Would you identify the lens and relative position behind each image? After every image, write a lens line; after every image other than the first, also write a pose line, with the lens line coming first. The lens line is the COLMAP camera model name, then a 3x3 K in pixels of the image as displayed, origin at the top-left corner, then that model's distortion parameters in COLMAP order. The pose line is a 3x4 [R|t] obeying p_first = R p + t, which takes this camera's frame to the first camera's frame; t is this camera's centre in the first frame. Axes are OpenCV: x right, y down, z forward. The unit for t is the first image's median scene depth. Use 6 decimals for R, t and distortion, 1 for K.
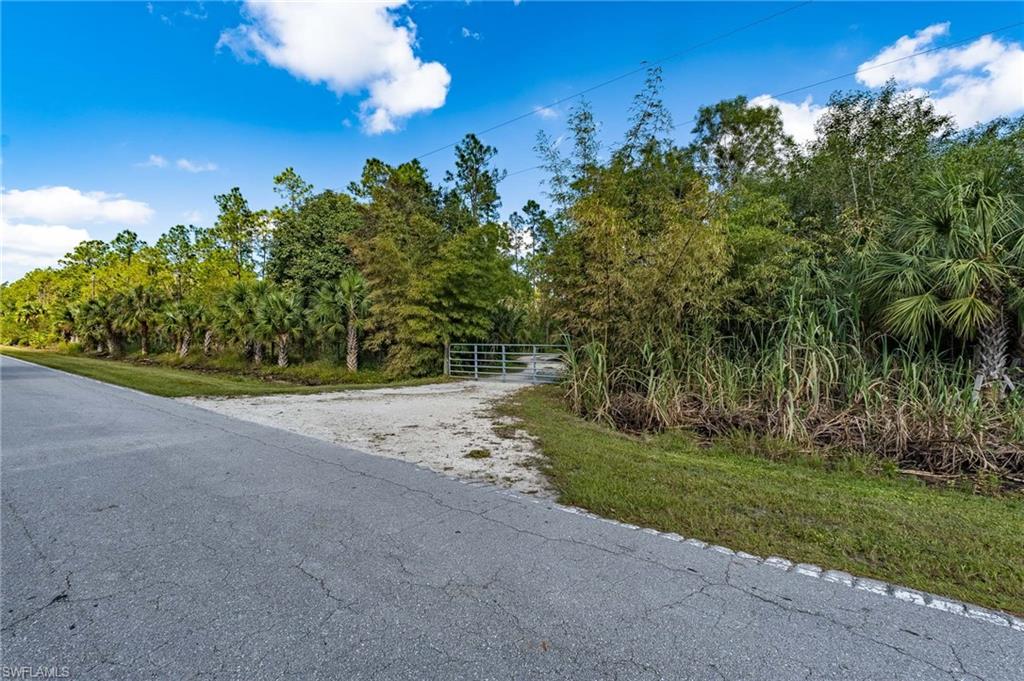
lens RADIAL K [[428.6, 0, 501.4], [0, 428.6, 340.0], [0, 0, 1]] dist [-0.001430, -0.000721]
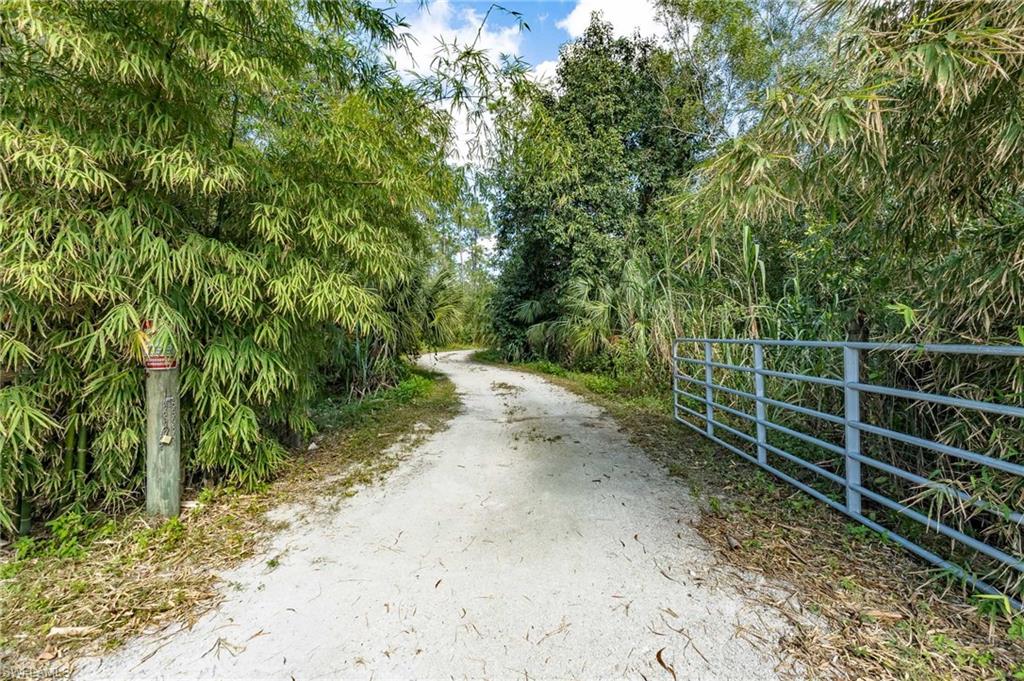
lens RADIAL K [[428.6, 0, 501.4], [0, 428.6, 340.0], [0, 0, 1]] dist [-0.001430, -0.000721]
pose [[0.957548, -0.021703, 0.287454, -0.038851], [0.015484, 0.999595, 0.023891, 0.001233], [-0.287856, -0.018426, 0.957496, 0.754863]]
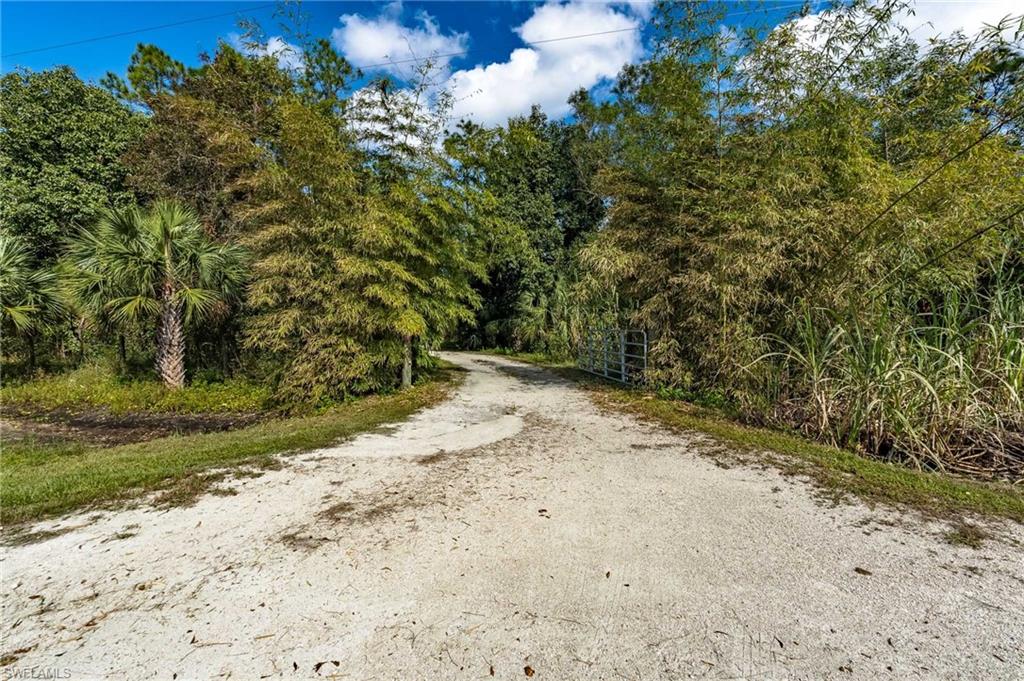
lens RADIAL K [[428.6, 0, 501.4], [0, 428.6, 340.0], [0, 0, 1]] dist [-0.001430, -0.000721]
pose [[0.900454, -0.029258, 0.433967, -0.257292], [0.015174, 0.999241, 0.035884, 0.000353], [-0.434687, -0.025727, 0.900214, 0.419699]]
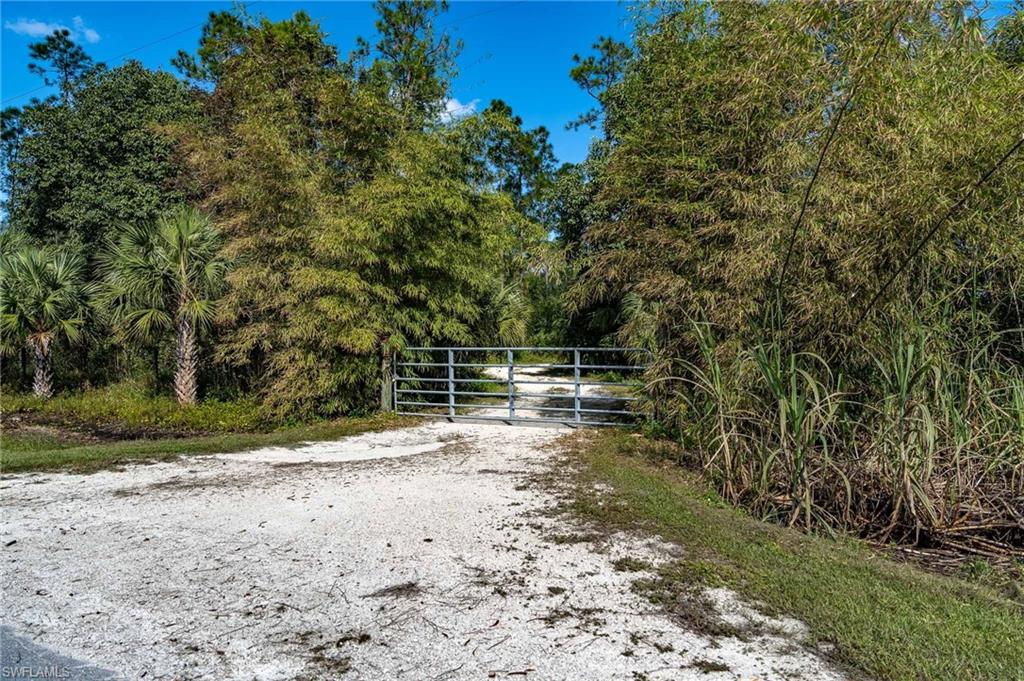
lens RADIAL K [[689.0, 0, 512.0], [0, 689.0, 340.5], [0, 0, 1]] dist [-0.029003, -0.001250]
pose [[0.992447, -0.011233, 0.122159, -0.080100], [0.010978, 0.999936, 0.002760, -0.000604], [-0.122182, -0.001398, 0.992507, 0.188918]]
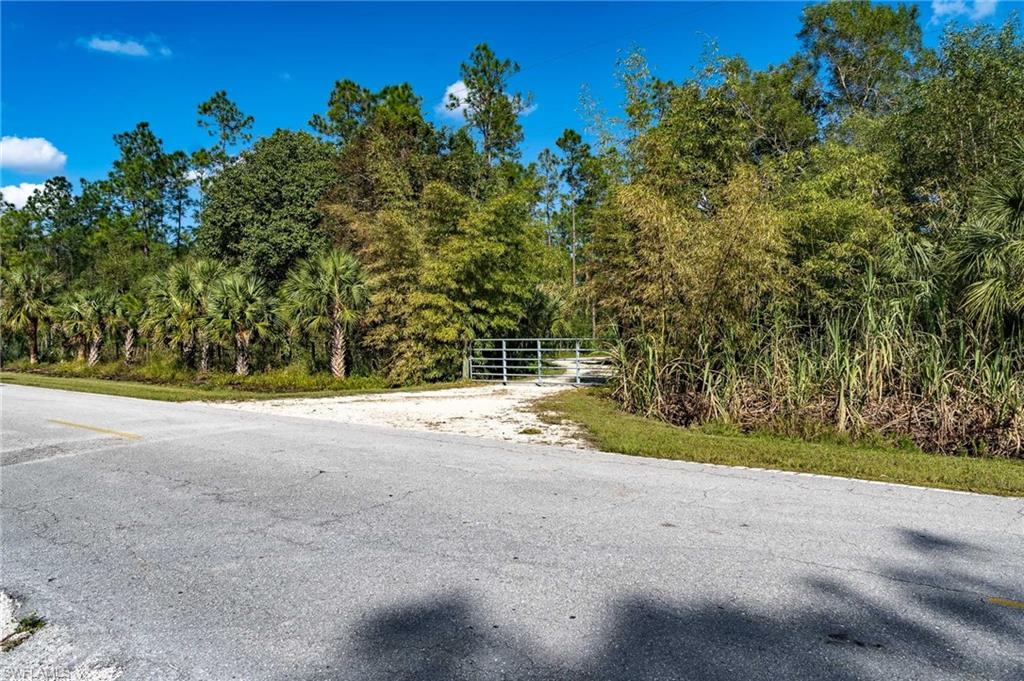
lens RADIAL K [[685.5, 0, 491.3], [0, 685.5, 341.5], [0, 0, 1]] dist [0.035679, 0.000240]
pose [[0.998893, -0.014530, -0.044741, -0.023881], [0.014752, 0.999880, 0.004634, 0.006978], [0.044668, -0.005289, 0.998988, -0.262142]]
